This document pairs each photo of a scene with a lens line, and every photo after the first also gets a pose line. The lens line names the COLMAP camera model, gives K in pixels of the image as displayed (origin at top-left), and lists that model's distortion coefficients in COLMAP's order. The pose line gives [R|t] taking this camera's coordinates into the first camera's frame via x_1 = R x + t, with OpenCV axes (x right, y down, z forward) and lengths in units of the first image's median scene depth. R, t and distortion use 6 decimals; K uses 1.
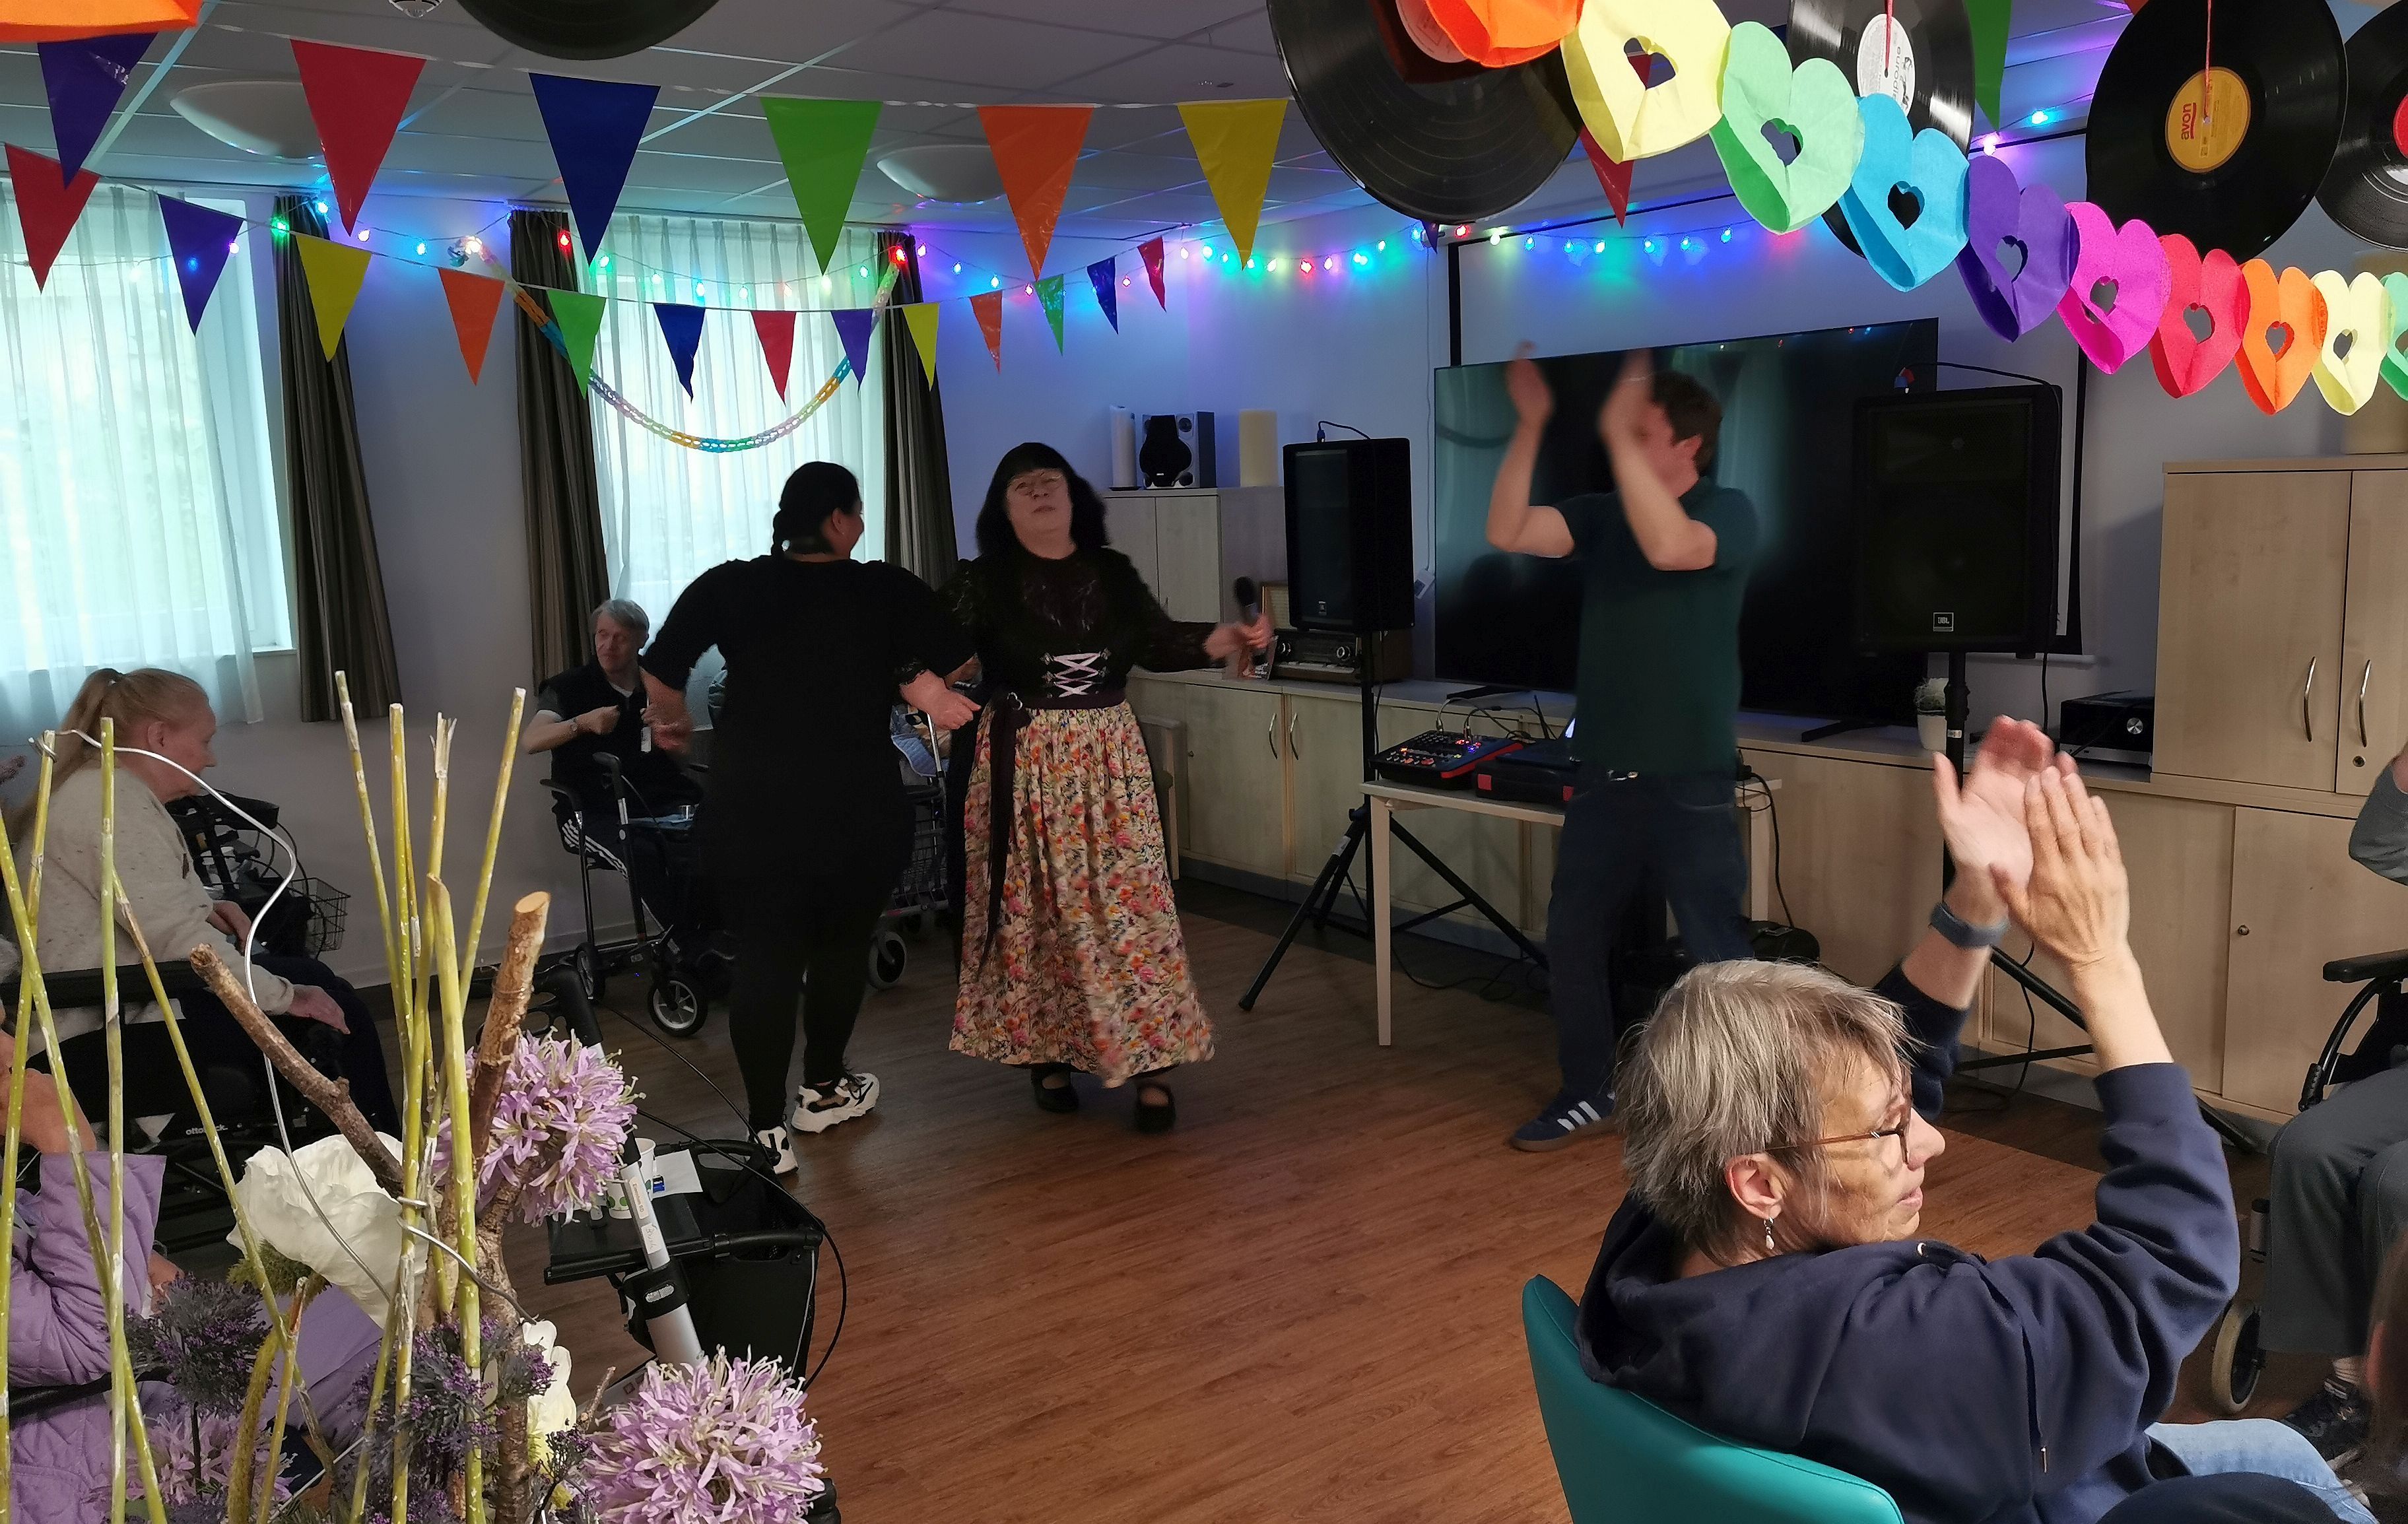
lens RADIAL K [[1828.8, 0, 1204.0], [0, 1828.8, 762.0], [0, 0, 1]] dist [0.075155, -0.102479]
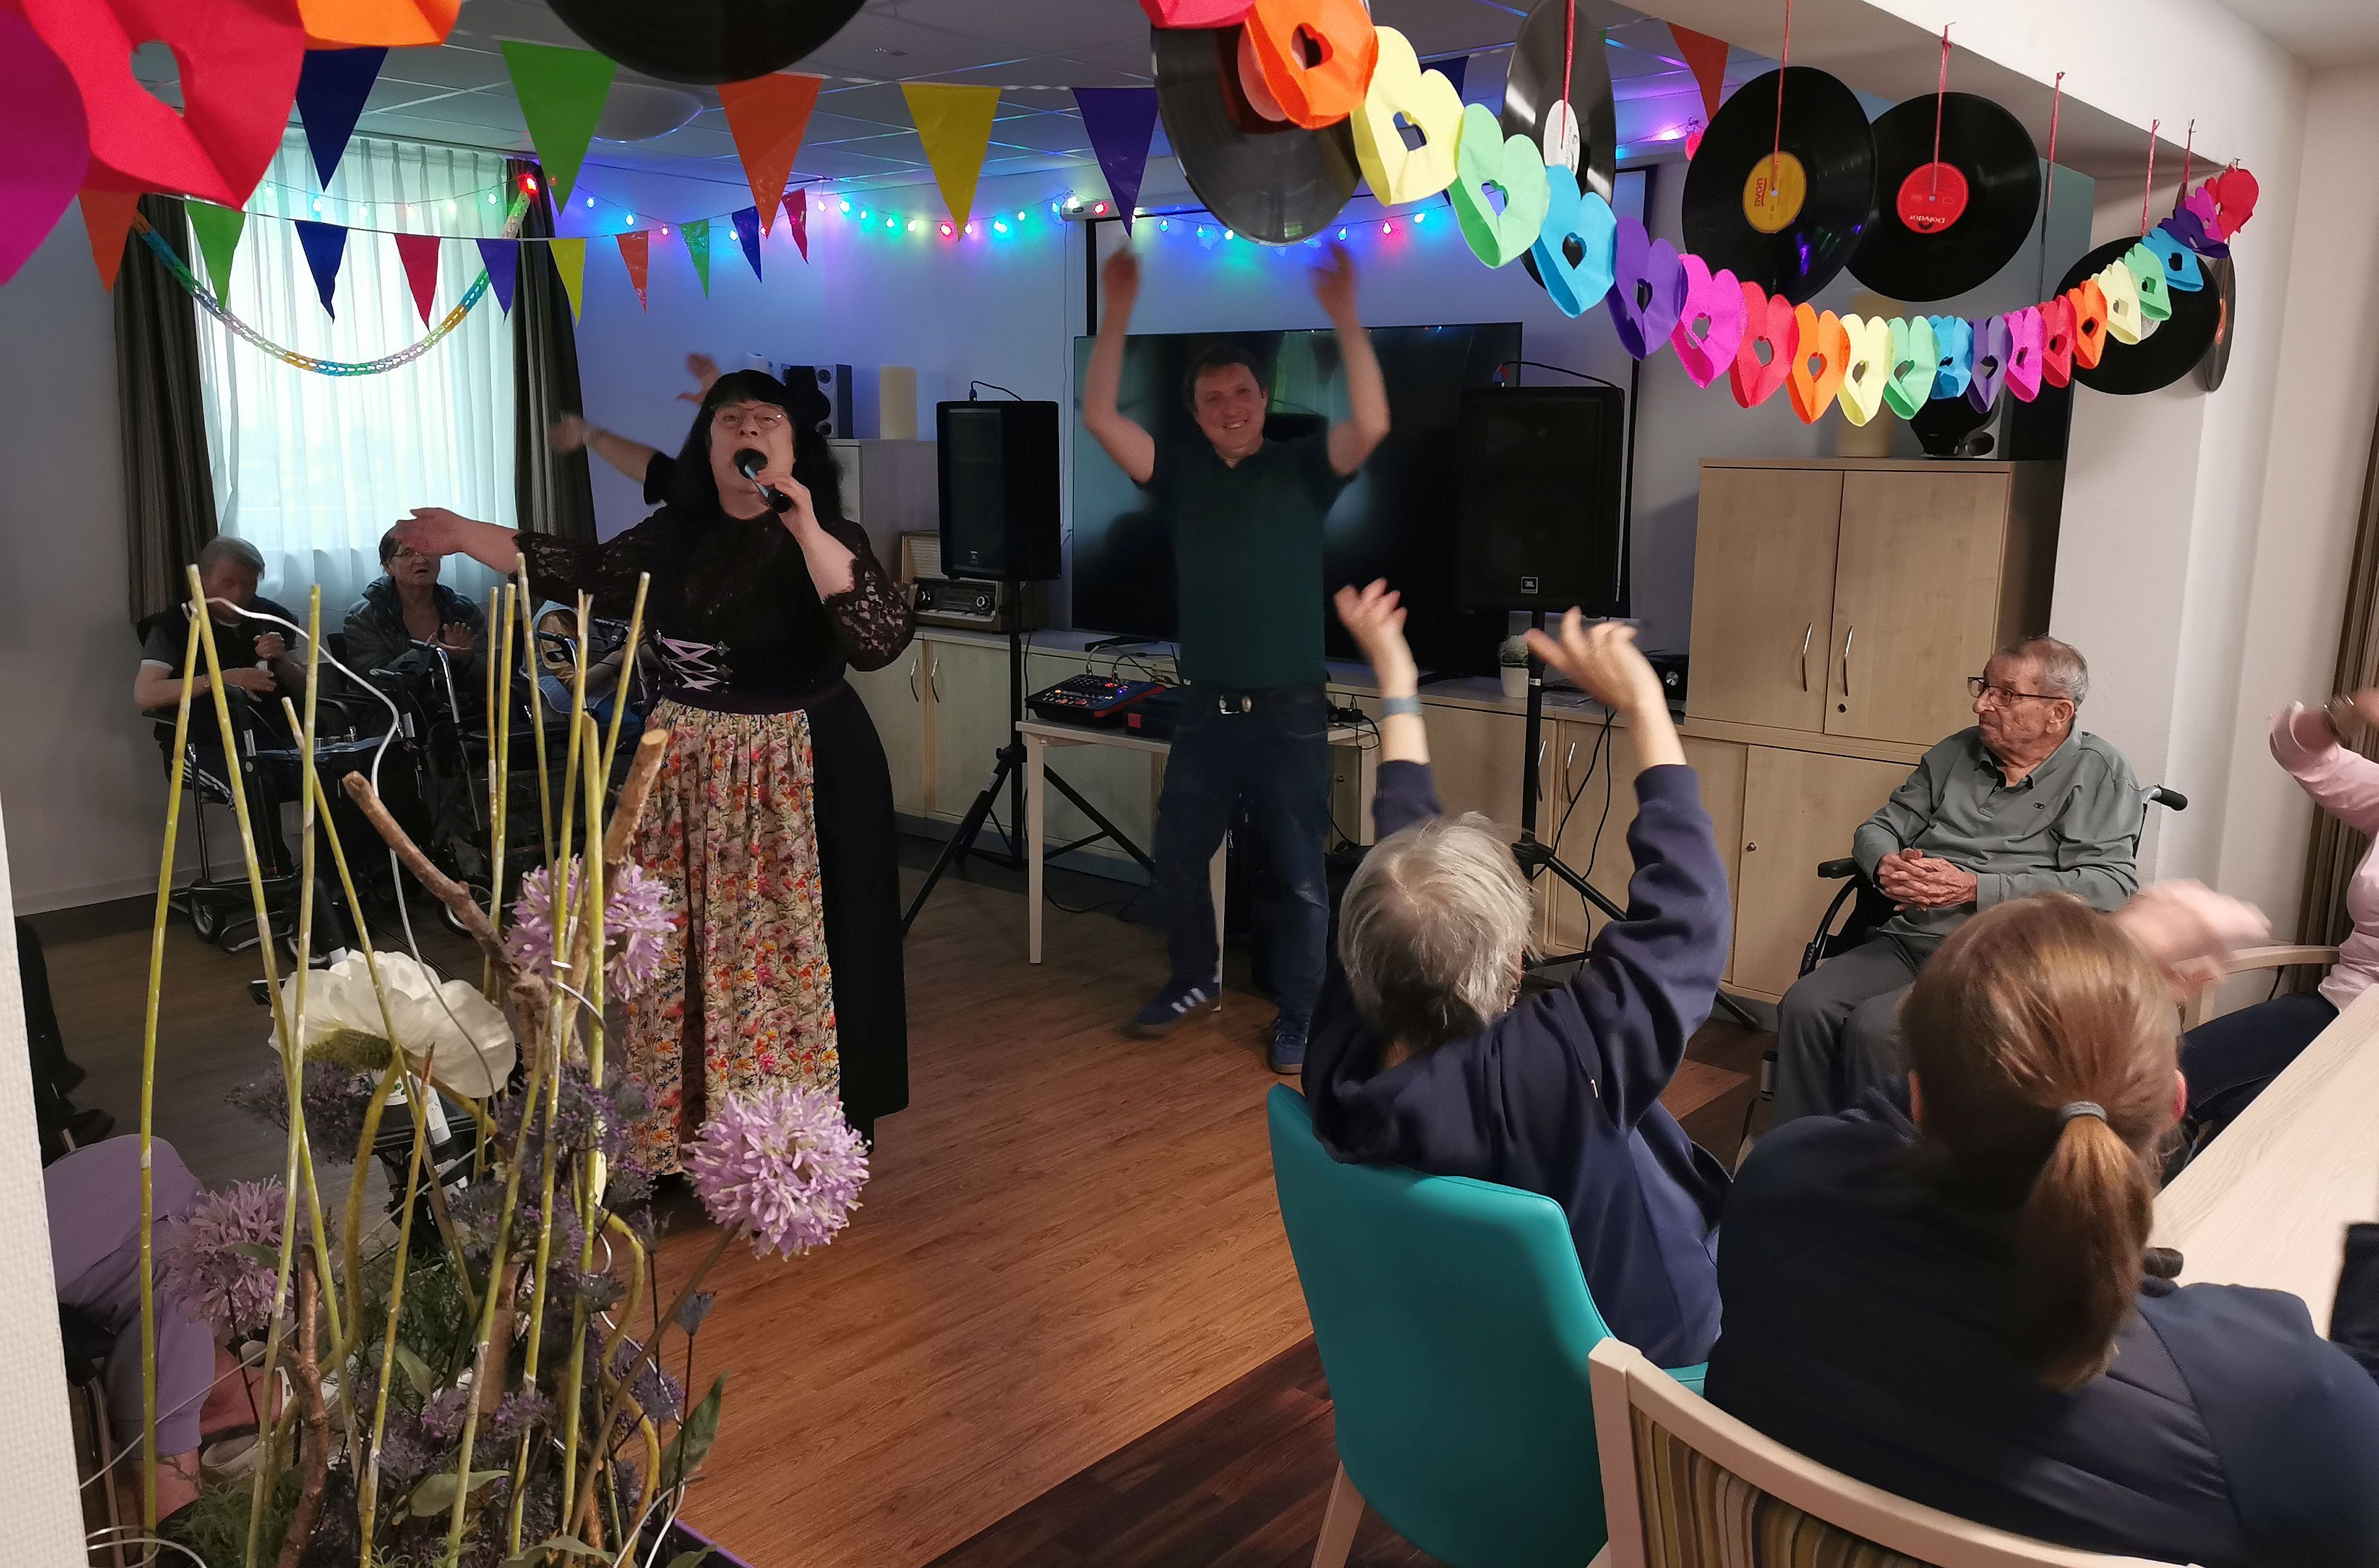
lens RADIAL K [[1801.9, 0, 1202.4], [0, 1801.9, 783.0], [0, 0, 1]] dist [0.052798, -0.003899]
pose [[0.973890, 0.003848, 0.226986, -0.065558], [-0.011749, 0.999371, 0.033469, 0.014367], [-0.226715, -0.035262, 0.973323, -0.080156]]
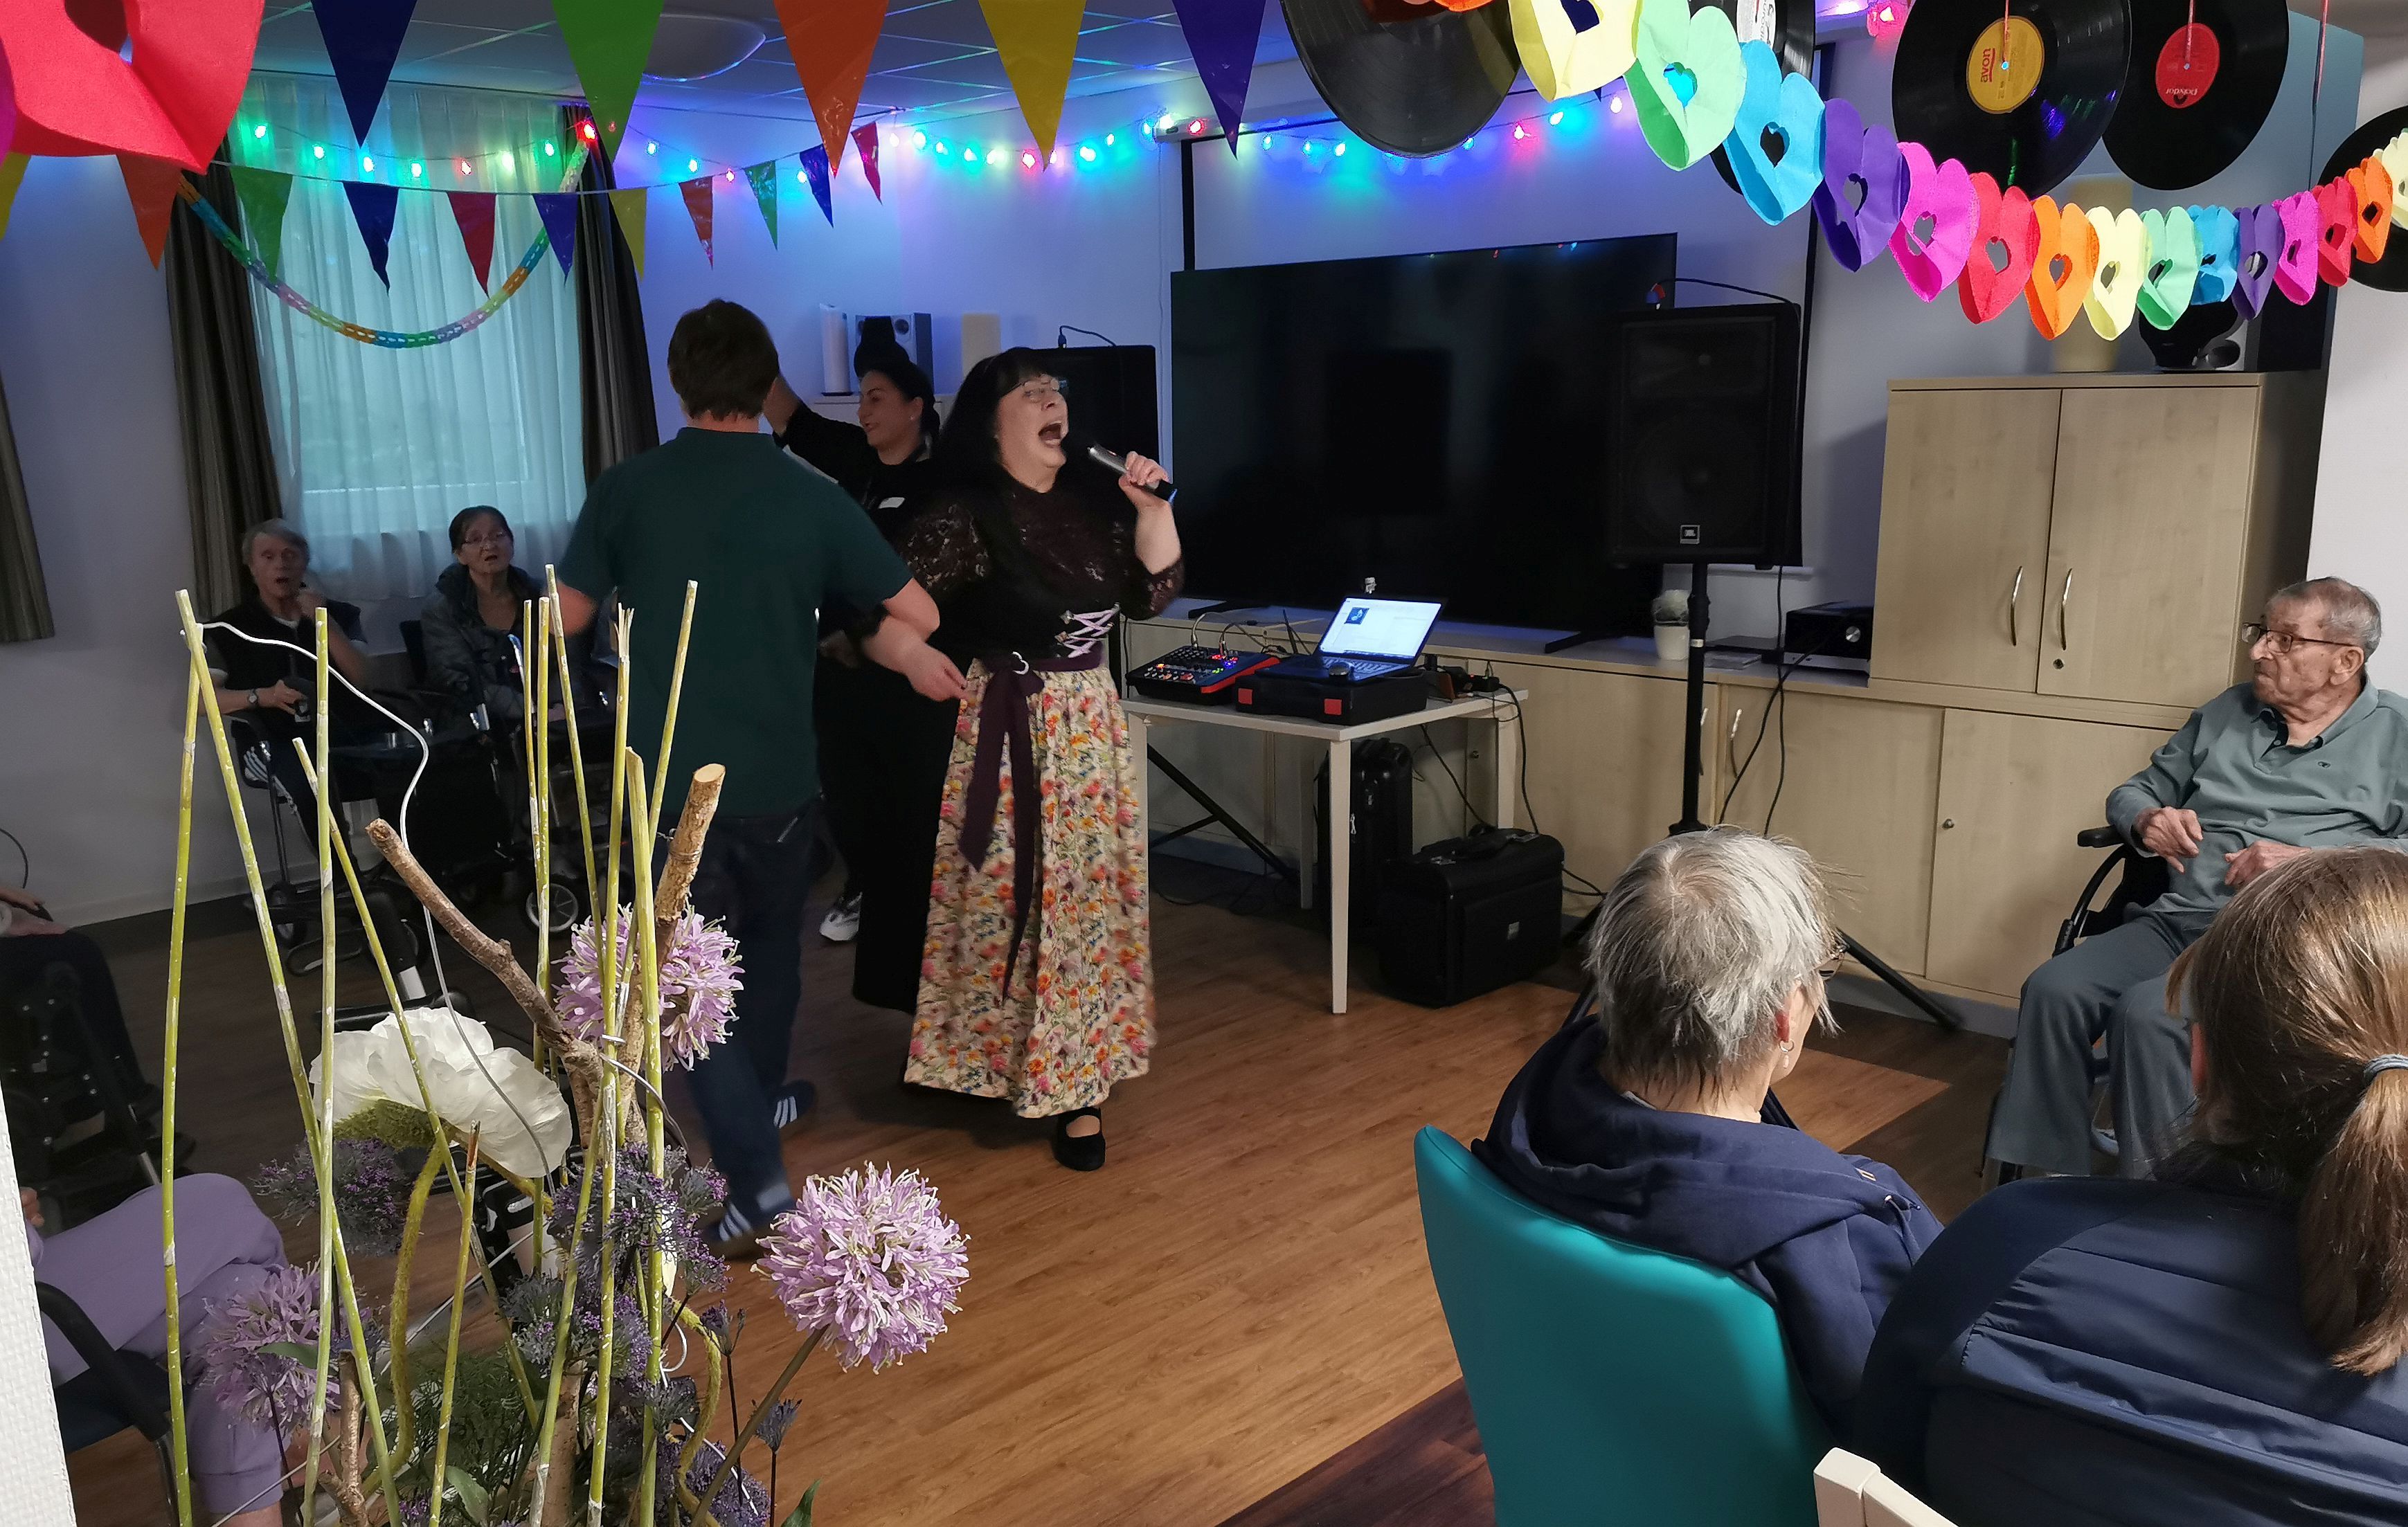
lens RADIAL K [[1925.9, 0, 1142.4], [0, 1925.9, 841.8], [0, 0, 1]] dist [0.044974, -0.044700]
pose [[0.990022, -0.022503, 0.139101, -0.063329], [0.011408, 0.996725, 0.080052, 0.006317], [-0.140447, -0.077667, 0.987037, -0.046420]]
